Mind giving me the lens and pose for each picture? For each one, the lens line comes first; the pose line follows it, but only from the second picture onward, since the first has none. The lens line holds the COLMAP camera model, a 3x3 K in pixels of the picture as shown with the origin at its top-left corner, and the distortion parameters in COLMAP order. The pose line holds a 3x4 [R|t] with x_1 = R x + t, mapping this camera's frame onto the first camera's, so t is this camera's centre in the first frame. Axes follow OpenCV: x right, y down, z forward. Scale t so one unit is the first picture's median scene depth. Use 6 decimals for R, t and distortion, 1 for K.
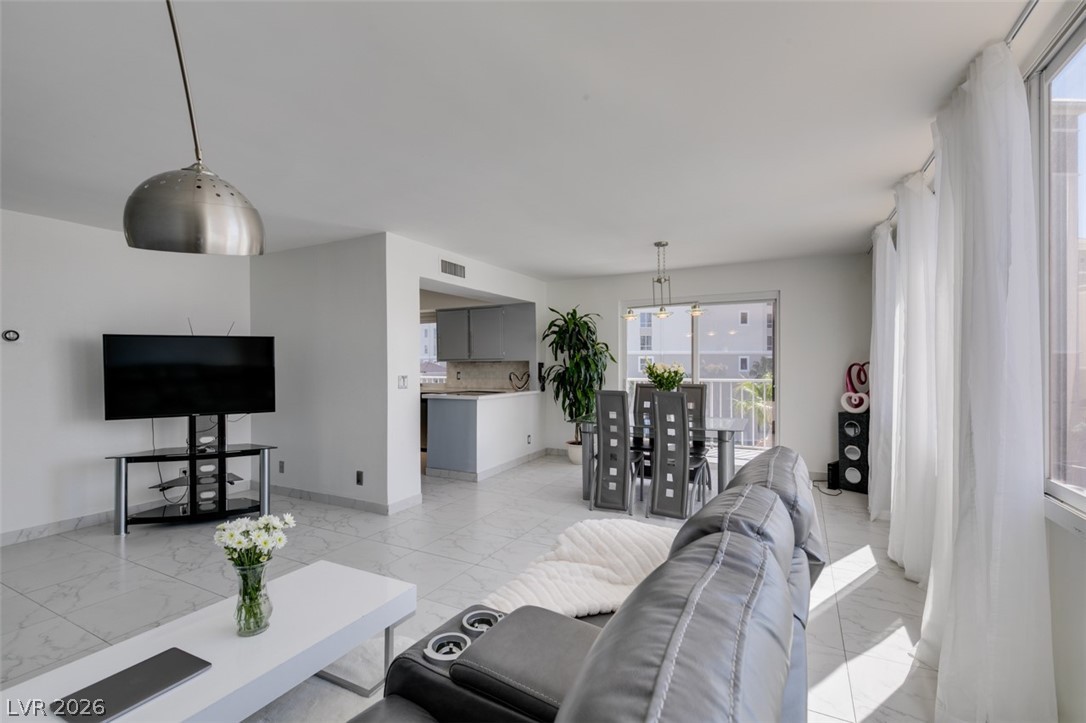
lens RADIAL K [[483.6, 0, 542.0], [0, 483.6, 365.2], [0, 0, 1]] dist [0.004096, -0.000314]
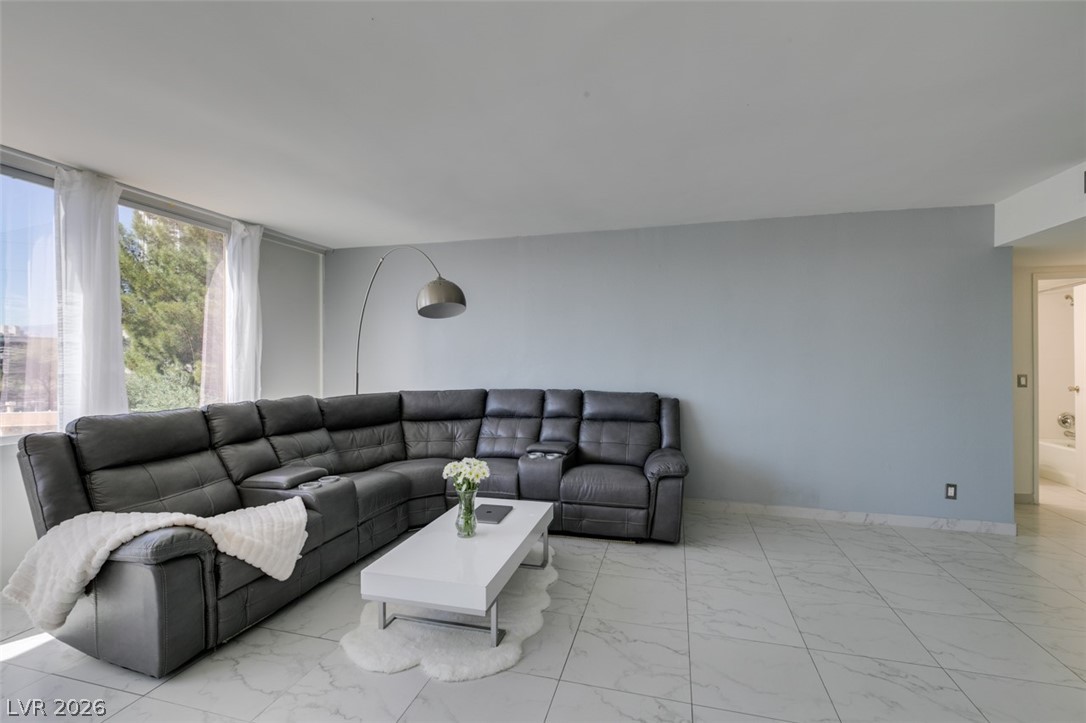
lens RADIAL K [[486.9, 0, 539.1], [0, 486.9, 359.7], [0, 0, 1]] dist [-0.000771, -0.000207]
pose [[-0.977343, 0.001638, -0.211654, -0.177859], [0.001333, 0.999998, 0.001581, -0.000661], [0.211657, 0.001263, -0.977343, 0.901067]]
